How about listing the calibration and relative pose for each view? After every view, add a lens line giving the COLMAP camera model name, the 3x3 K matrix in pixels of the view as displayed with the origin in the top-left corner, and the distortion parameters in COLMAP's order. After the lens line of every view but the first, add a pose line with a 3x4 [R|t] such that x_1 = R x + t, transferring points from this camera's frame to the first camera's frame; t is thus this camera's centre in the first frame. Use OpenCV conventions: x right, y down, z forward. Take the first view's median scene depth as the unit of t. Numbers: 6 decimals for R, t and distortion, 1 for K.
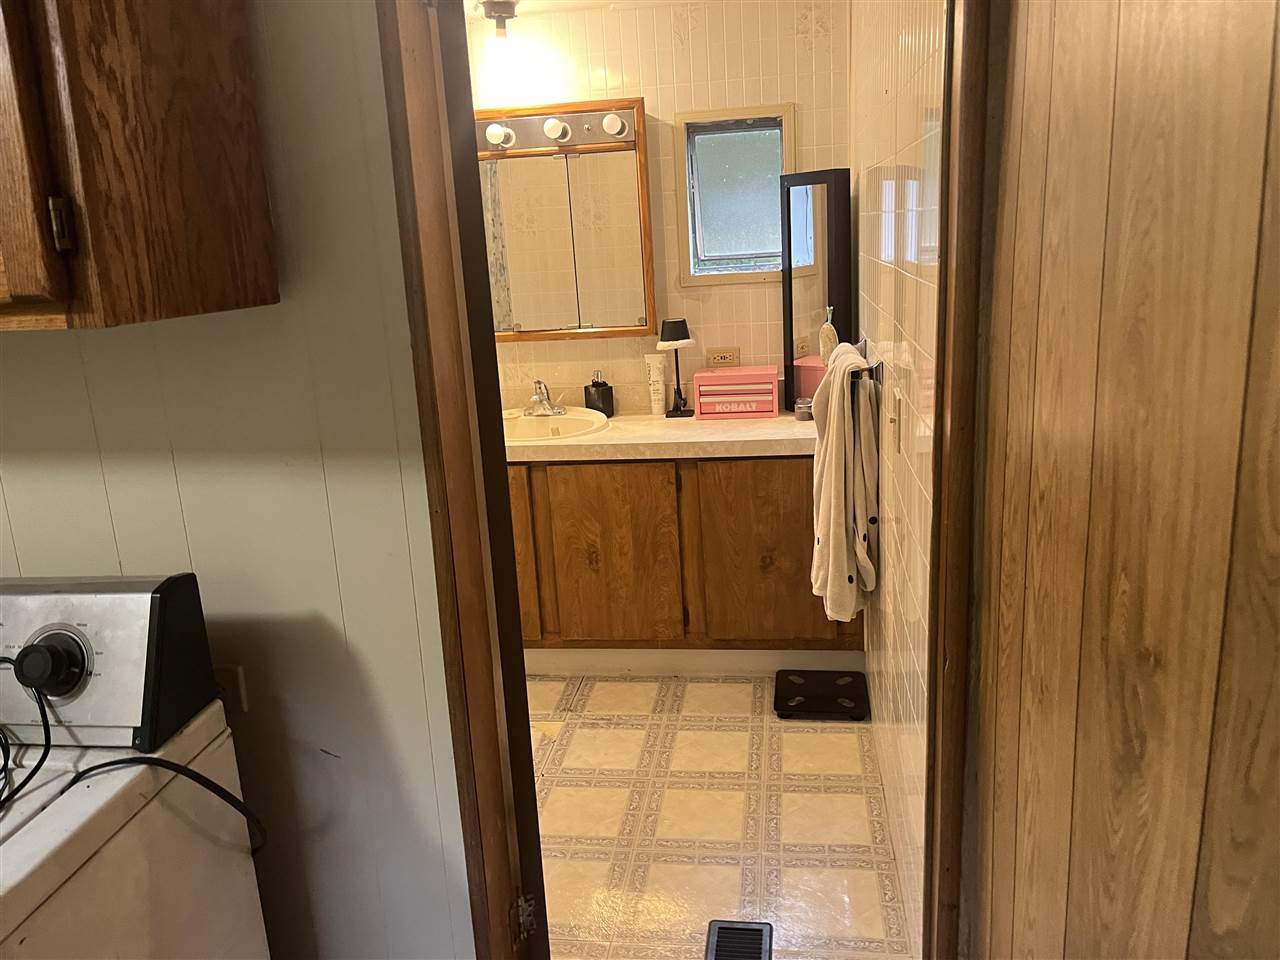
lens RADIAL K [[968.8, 0, 637.3], [0, 968.8, 475.3], [0, 0, 1]] dist [0.056826, -0.069295]
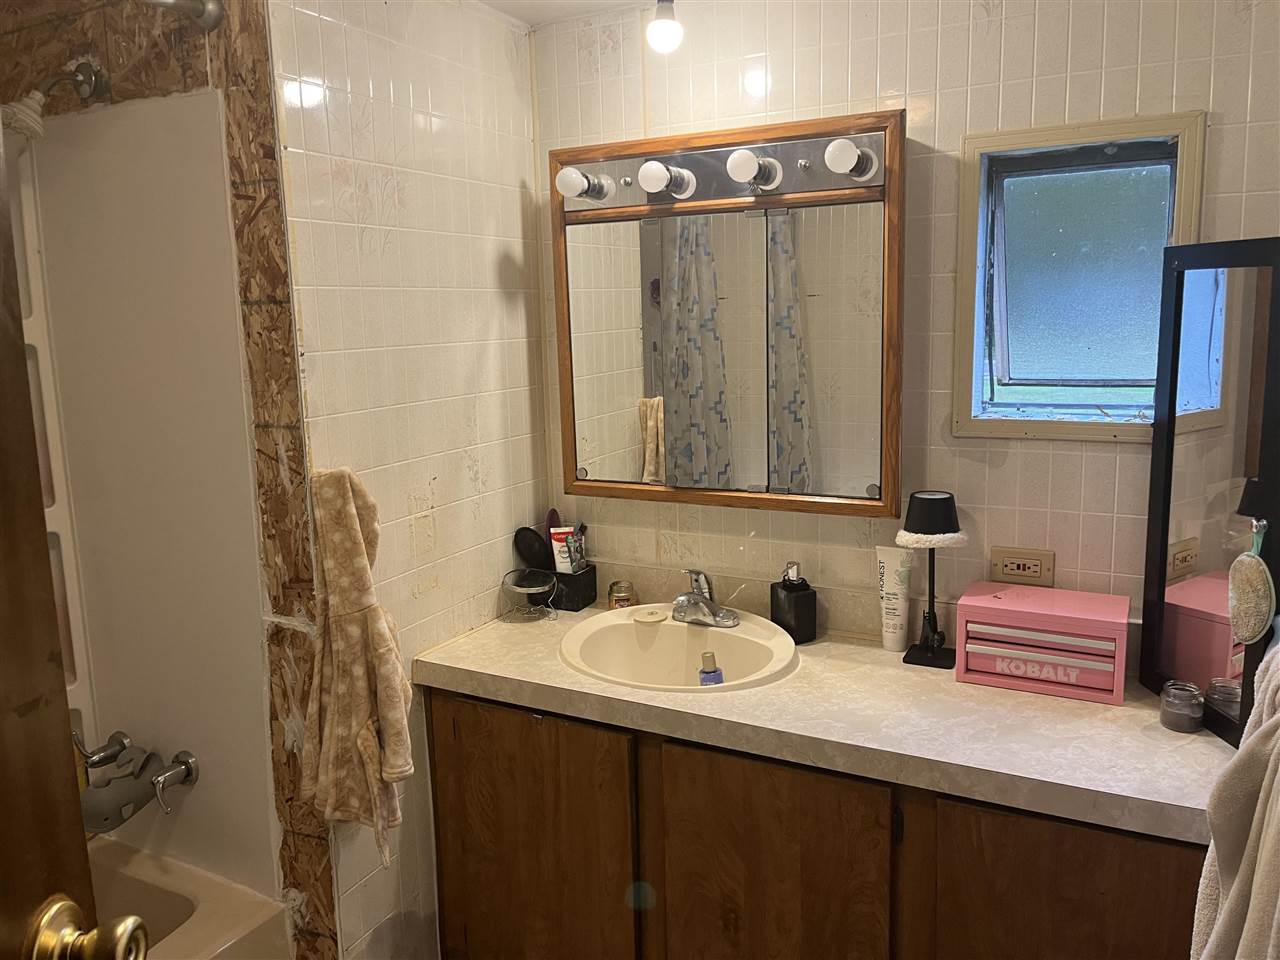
lens RADIAL K [[968.8, 0, 637.3], [0, 968.8, 475.3], [0, 0, 1]] dist [0.056826, -0.069295]
pose [[0.943135, 0.089694, -0.320082, 0.057216], [-0.109523, 0.992990, -0.044458, -0.129341], [0.313850, 0.076986, 0.946346, 0.413491]]
